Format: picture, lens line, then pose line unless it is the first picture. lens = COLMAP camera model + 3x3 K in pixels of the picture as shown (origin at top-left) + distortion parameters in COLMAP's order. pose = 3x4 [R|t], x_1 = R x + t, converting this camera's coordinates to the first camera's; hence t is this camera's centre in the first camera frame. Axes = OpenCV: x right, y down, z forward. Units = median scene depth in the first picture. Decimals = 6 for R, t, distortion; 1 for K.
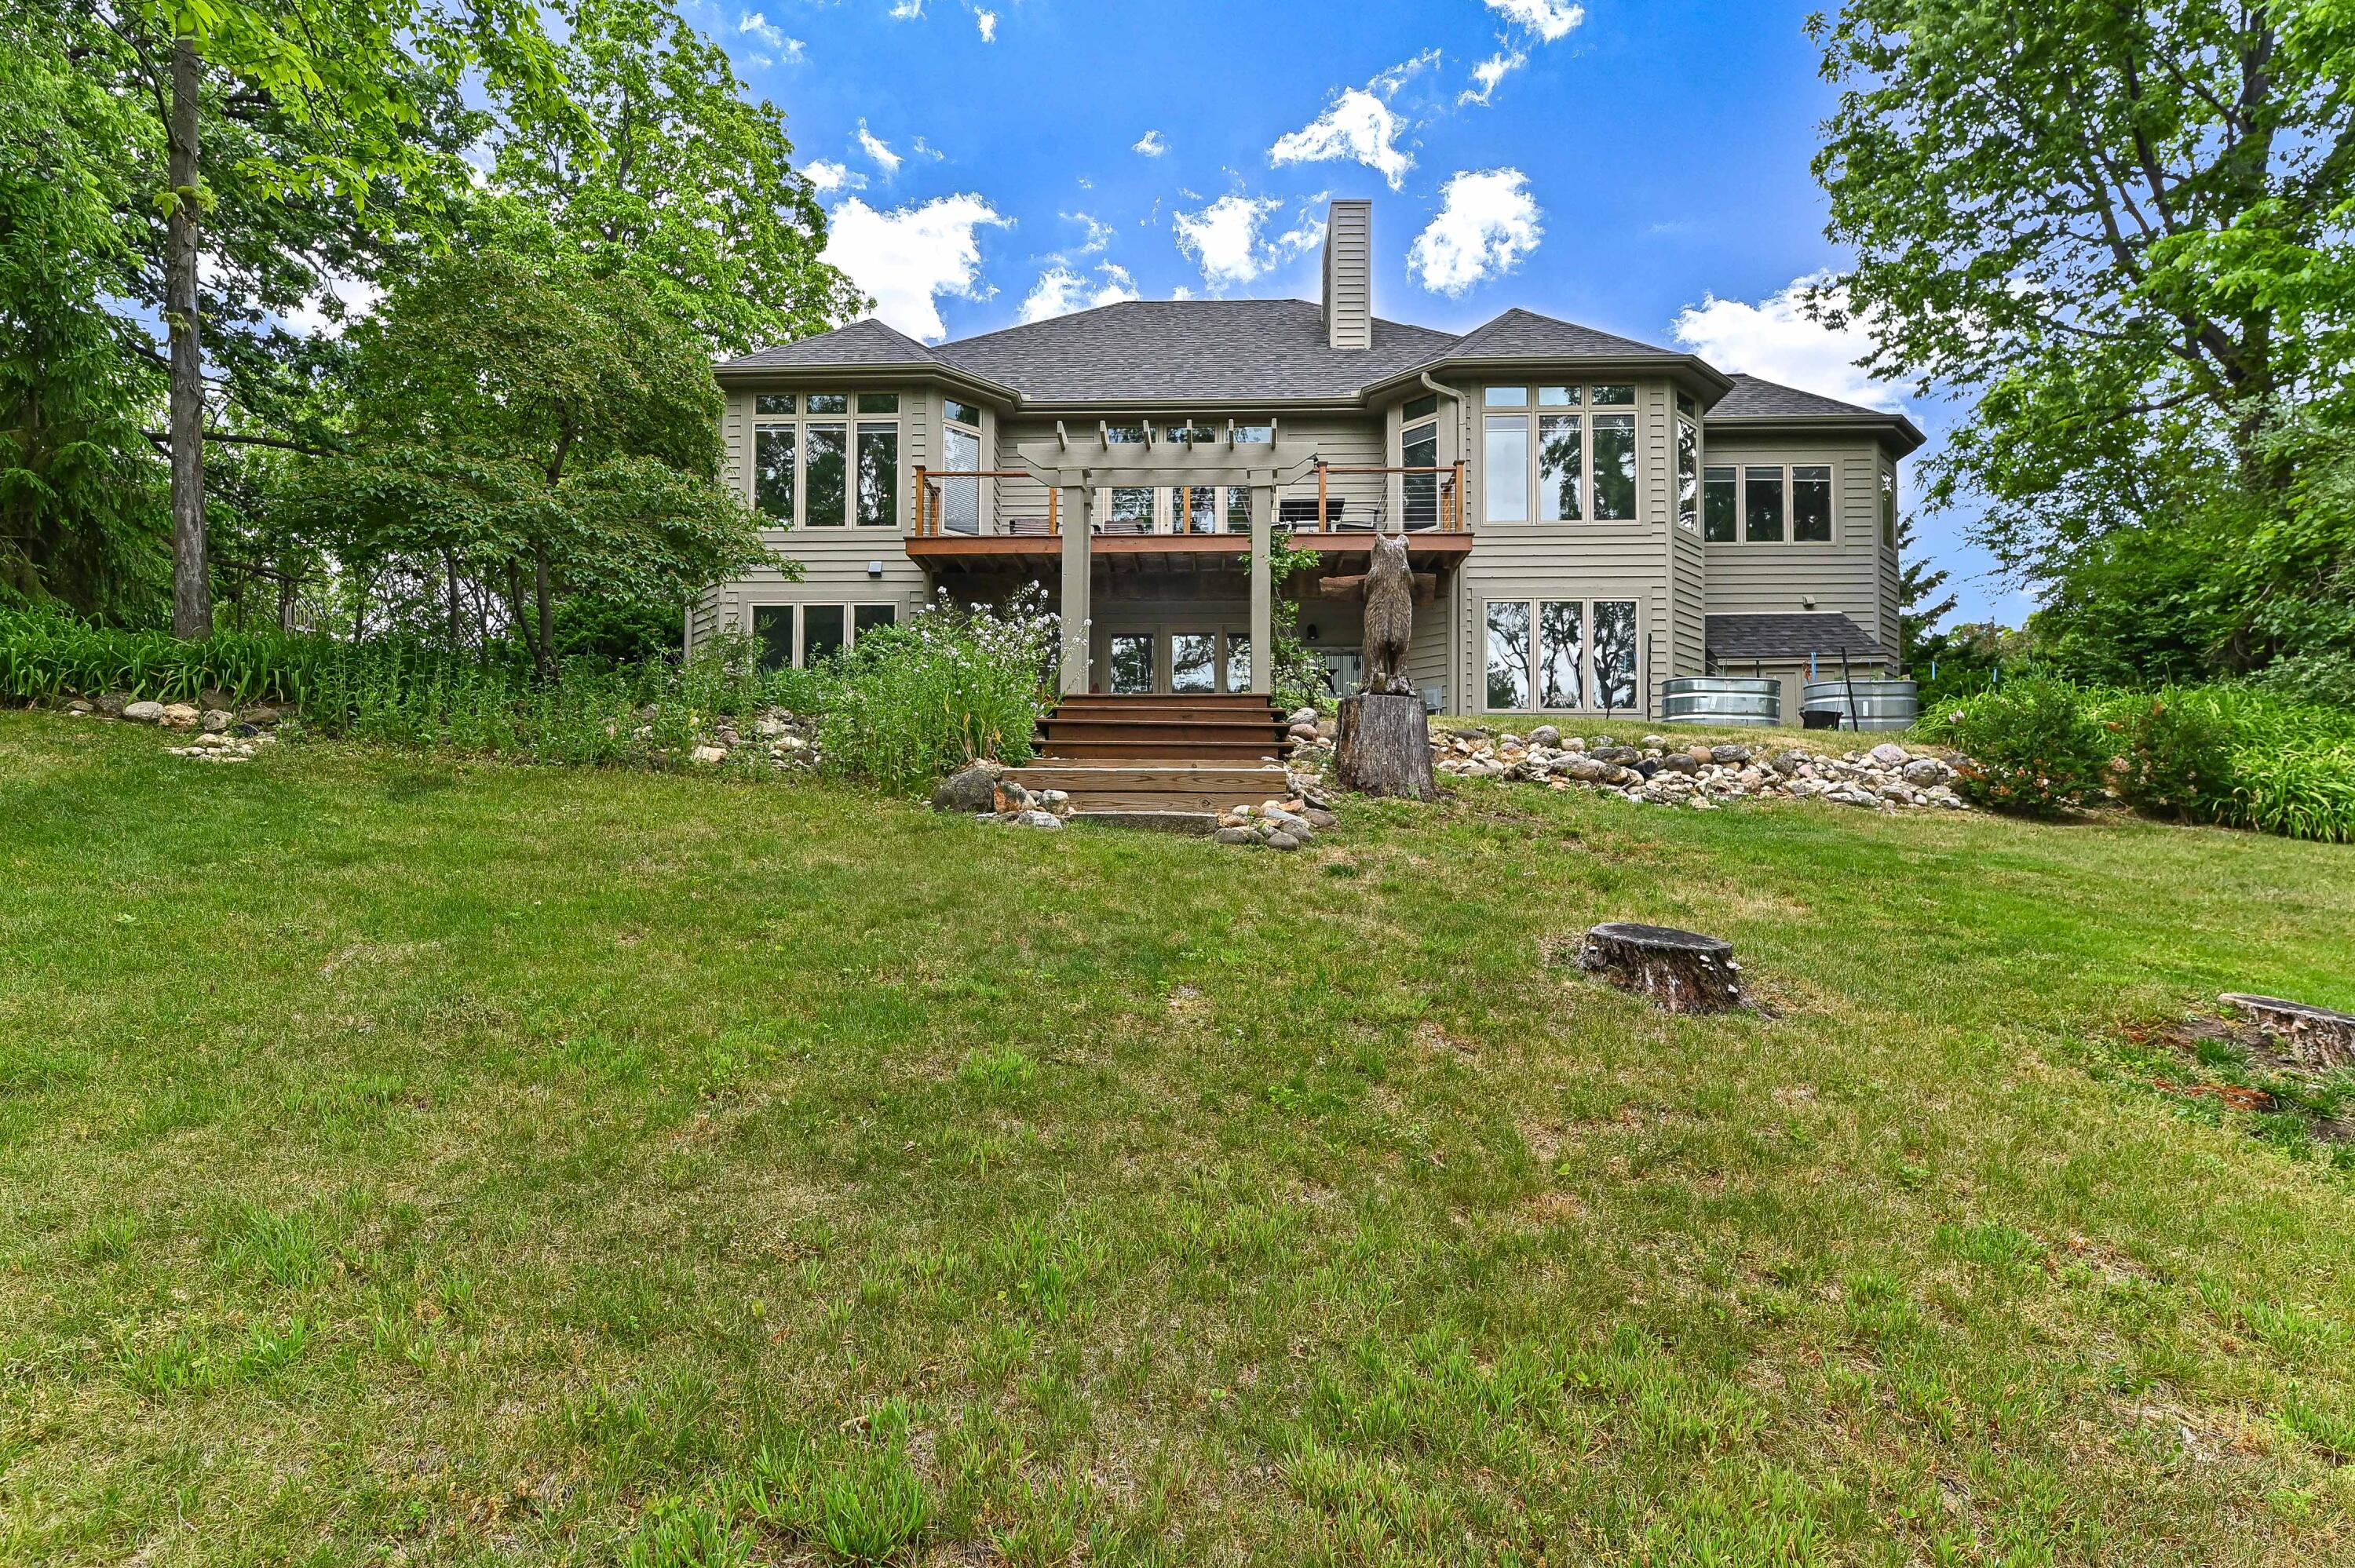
lens RADIAL K [[1178.0, 0, 1174.3], [0, 1178.0, 799.8], [0, 0, 1]] dist [0.005512, 0.000613]
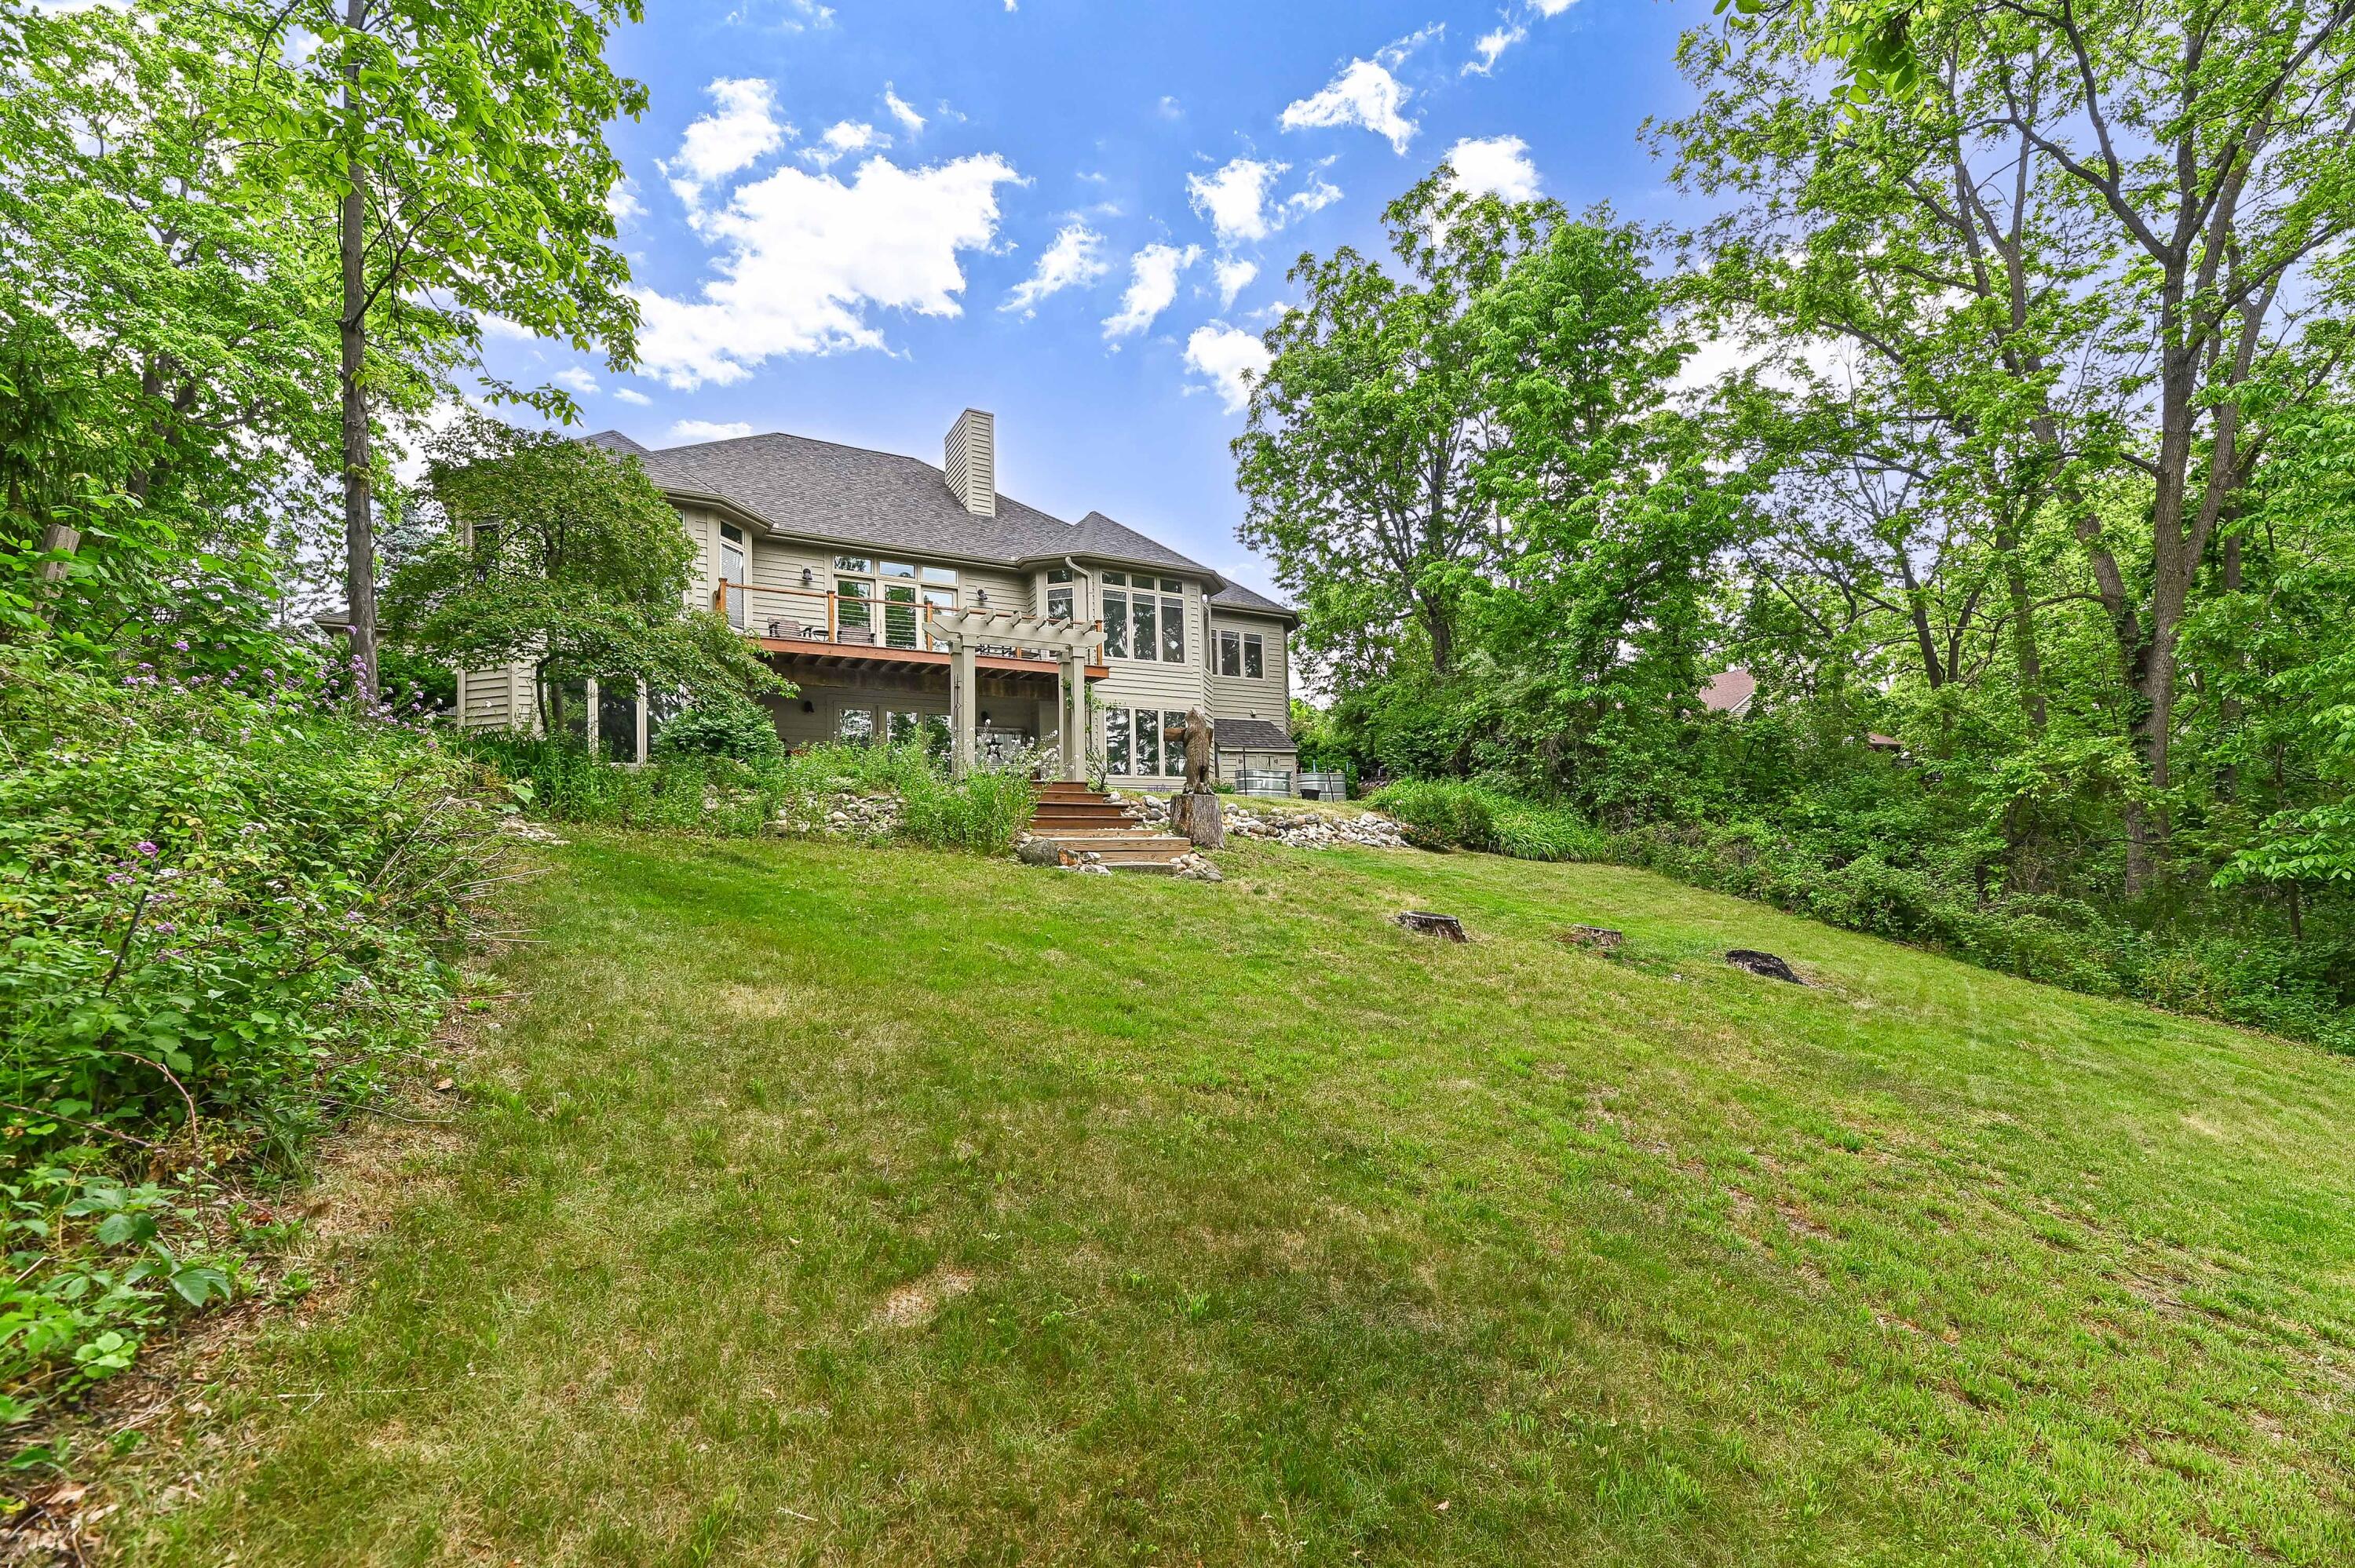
lens RADIAL K [[956.2, 0, 1178.8], [0, 956.2, 781.9], [0, 0, 1]] dist [-0.000133, 0.000004]
pose [[0.848500, 0.018370, 0.528877, -0.306168], [-0.005009, 0.999631, -0.026686, -0.031022], [-0.529172, 0.019994, 0.848279, -0.130188]]
